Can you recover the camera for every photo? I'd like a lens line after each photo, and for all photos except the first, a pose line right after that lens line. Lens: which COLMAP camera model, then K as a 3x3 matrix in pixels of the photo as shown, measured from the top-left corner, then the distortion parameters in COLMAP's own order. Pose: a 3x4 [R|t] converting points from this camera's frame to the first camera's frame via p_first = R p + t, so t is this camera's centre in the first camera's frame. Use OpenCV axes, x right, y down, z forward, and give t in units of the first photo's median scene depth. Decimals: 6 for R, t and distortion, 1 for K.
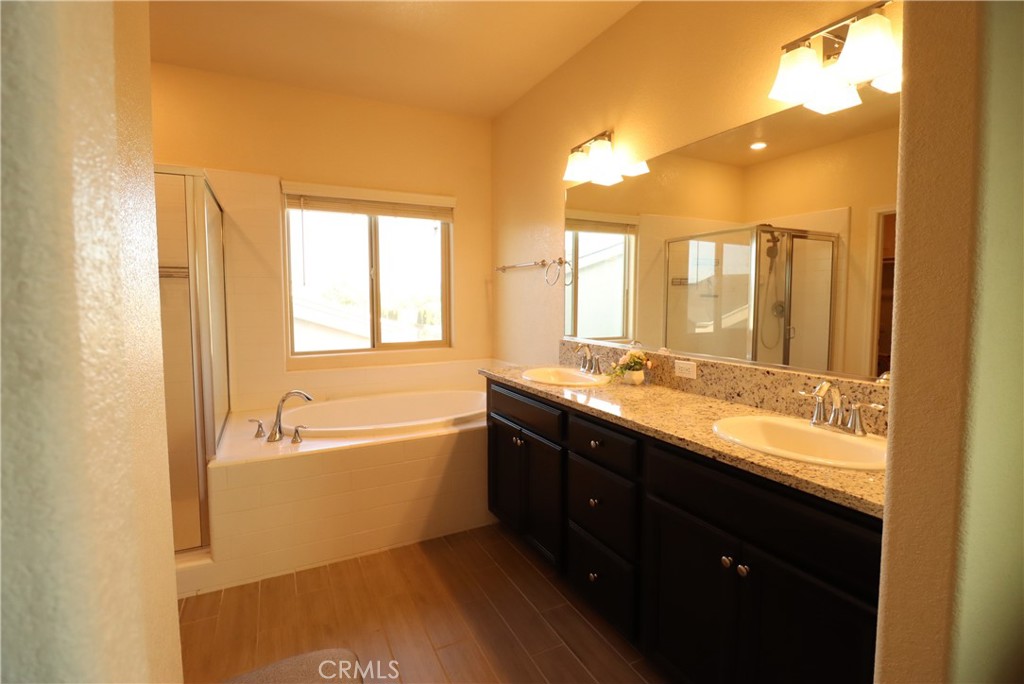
lens RADIAL K [[475.1, 0, 512.5], [0, 475.1, 324.4], [0, 0, 1]] dist [0.002971, -0.014783]
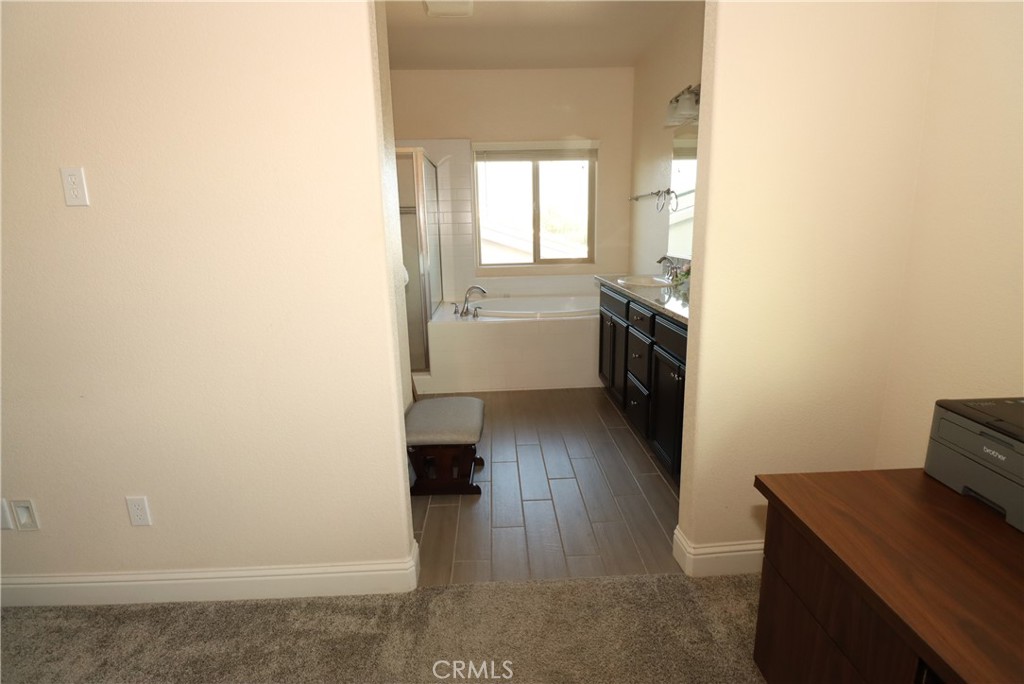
lens RADIAL K [[475.1, 0, 512.5], [0, 475.1, 324.4], [0, 0, 1]] dist [0.002971, -0.014783]
pose [[0.909990, 0.067213, -0.409147, 0.306135], [-0.005998, 0.988805, 0.149096, 0.031750], [0.414588, -0.133222, 0.900205, -0.381454]]
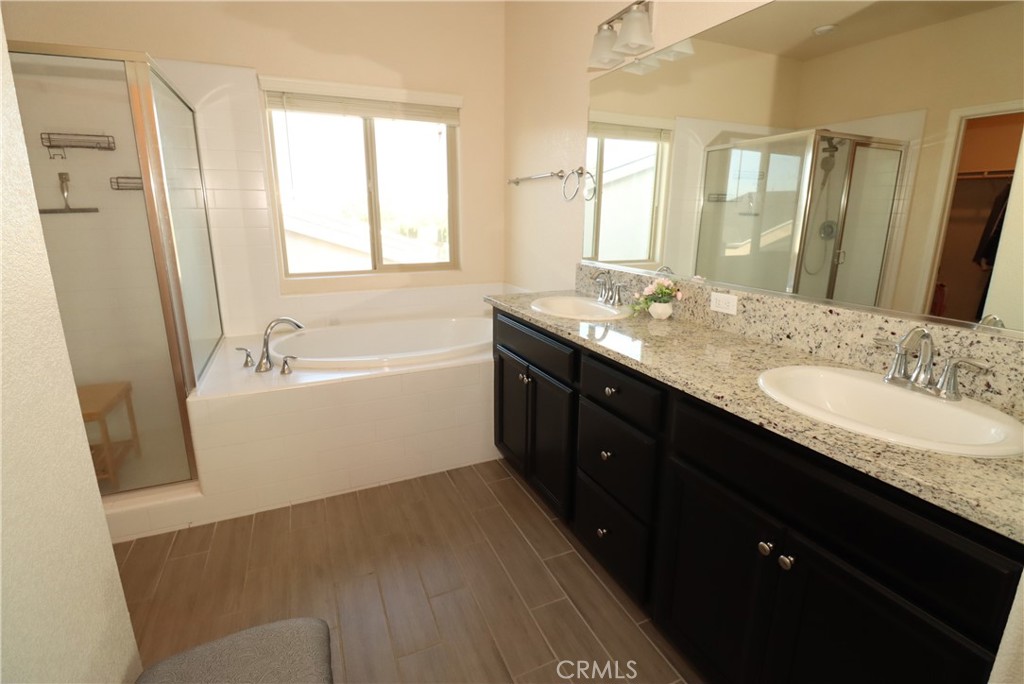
lens RADIAL K [[475.1, 0, 512.5], [0, 475.1, 324.4], [0, 0, 1]] dist [0.002971, -0.014783]
pose [[0.998867, 0.016816, -0.044514, 0.024530], [-0.009073, 0.985616, 0.168756, -0.005407], [0.046711, -0.168161, 0.984652, 0.123115]]
